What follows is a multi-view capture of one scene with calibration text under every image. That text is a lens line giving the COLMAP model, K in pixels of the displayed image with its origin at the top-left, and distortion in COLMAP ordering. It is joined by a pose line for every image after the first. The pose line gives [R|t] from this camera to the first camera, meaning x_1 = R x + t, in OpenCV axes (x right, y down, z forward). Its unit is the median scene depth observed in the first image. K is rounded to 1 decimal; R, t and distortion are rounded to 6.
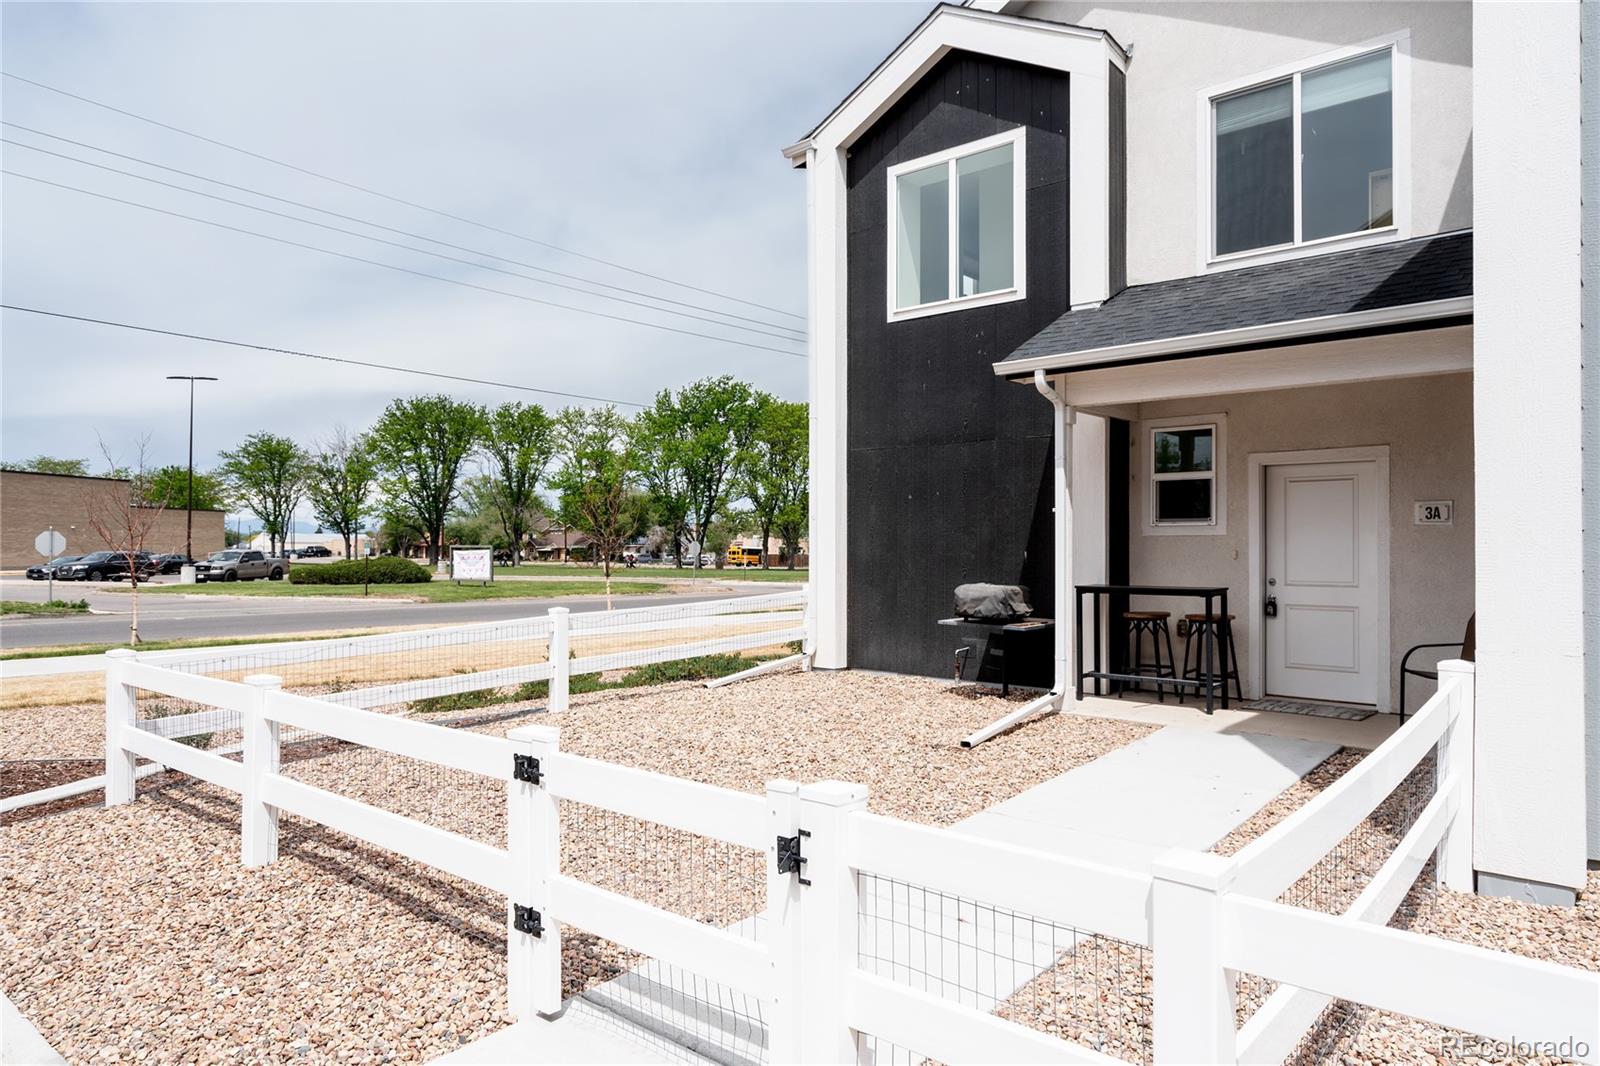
lens RADIAL K [[976.3, 0, 800.0], [0, 976.3, 533.0], [0, 0, 1]] dist [0.007084, 0.001840]
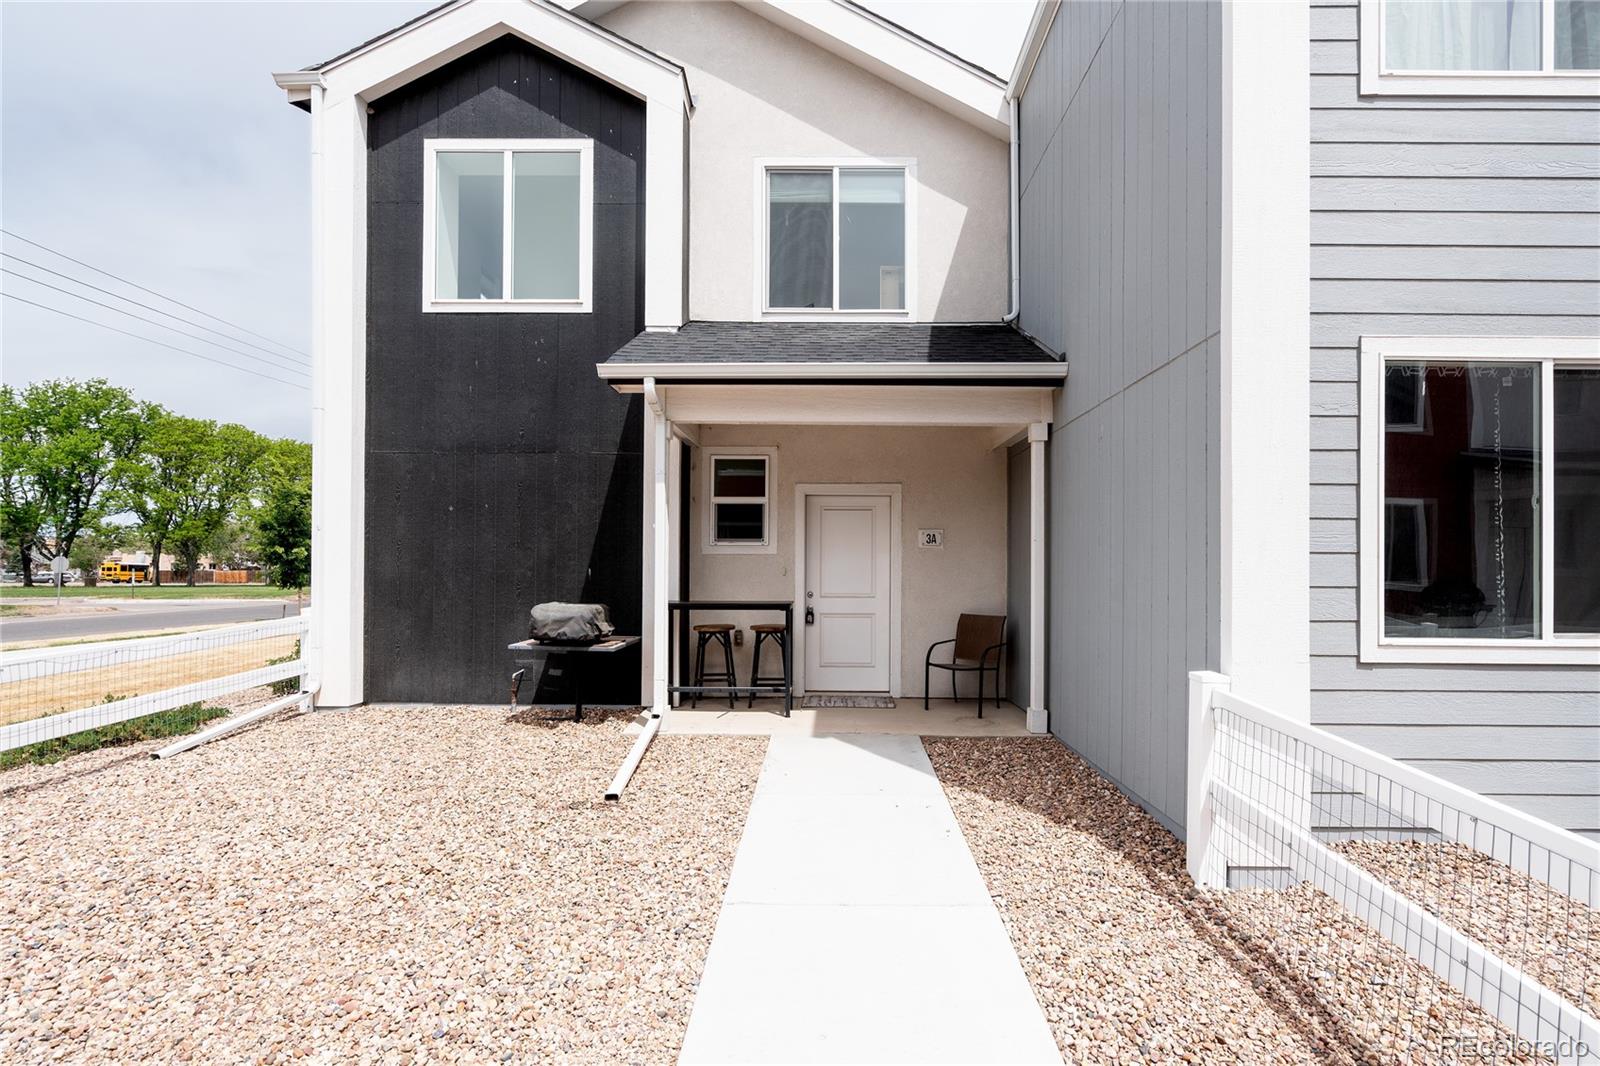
lens RADIAL K [[738.8, 0, 808.1], [0, 738.8, 559.8], [0, 0, 1]] dist [-0.002591, 0.000758]
pose [[0.769315, 0.007765, 0.638823, -0.074443], [-0.012739, 0.999914, 0.003187, 0.004783], [-0.638743, -0.010590, 0.769347, 0.274954]]
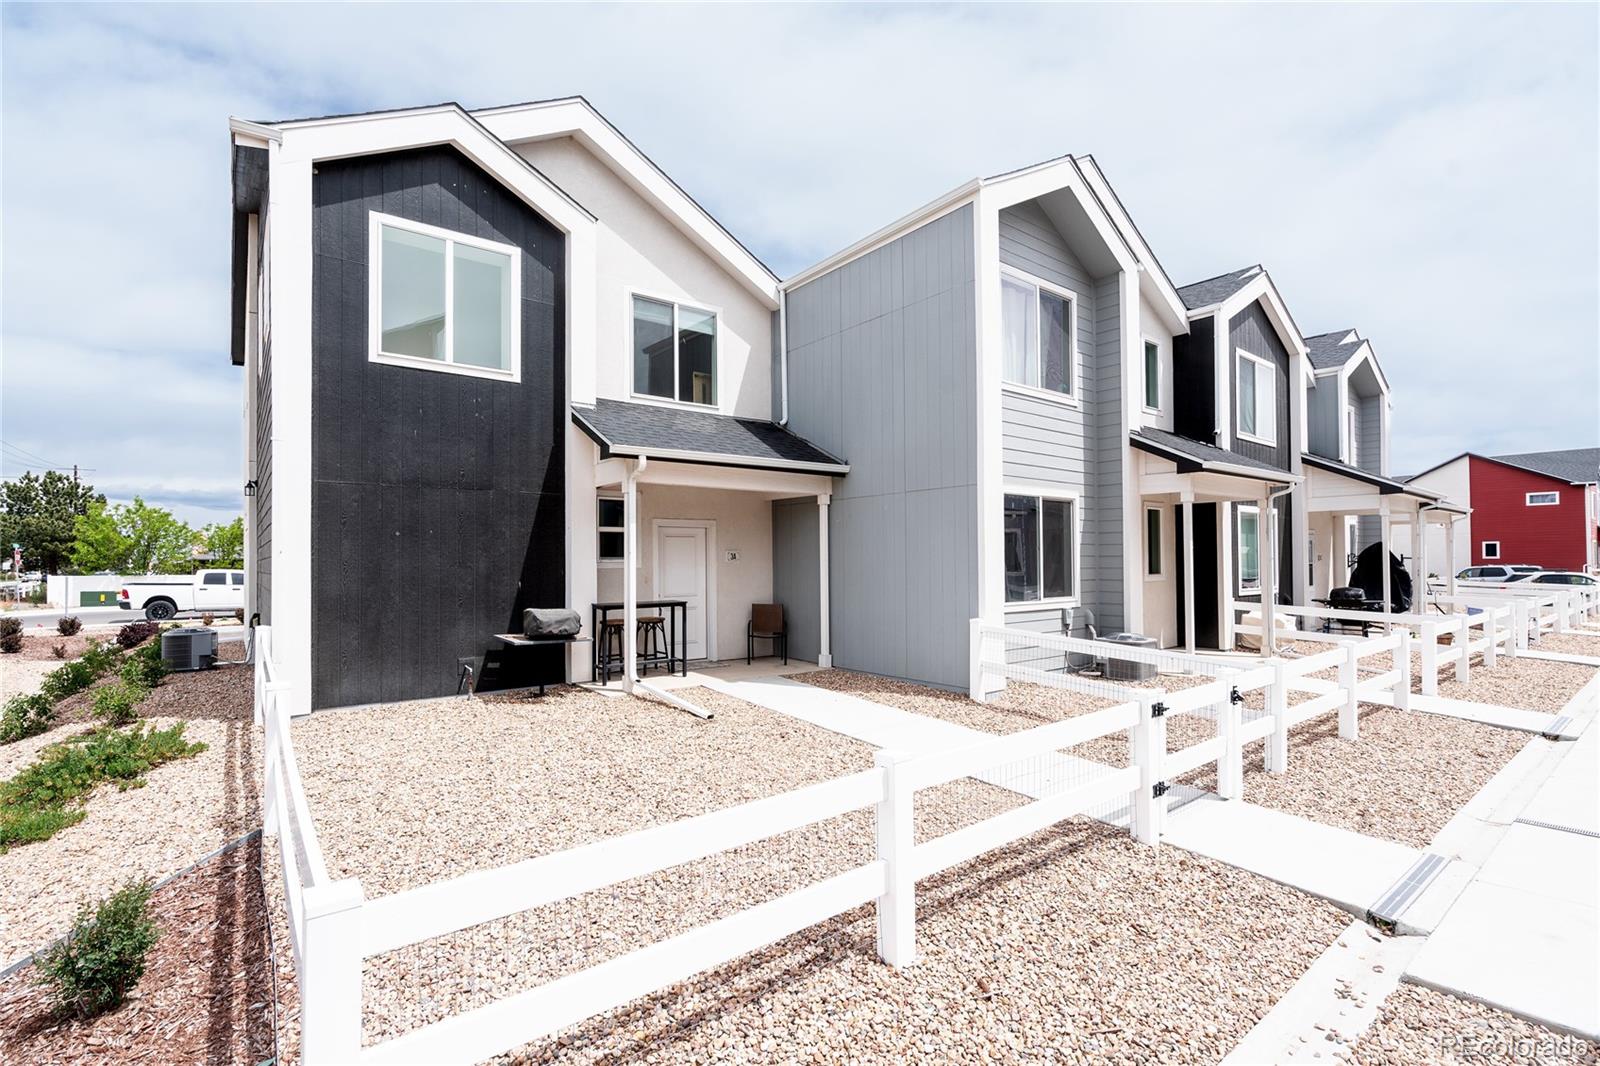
lens RADIAL K [[720.3, 0, 762.1], [0, 720.3, 545.3], [0, 0, 1]] dist [0.000177, 0.000108]
pose [[0.240299, 0.017139, 0.970548, -0.584593], [-0.007070, 0.999848, -0.015906, -0.015258], [-0.970673, -0.003040, 0.240383, 0.455076]]
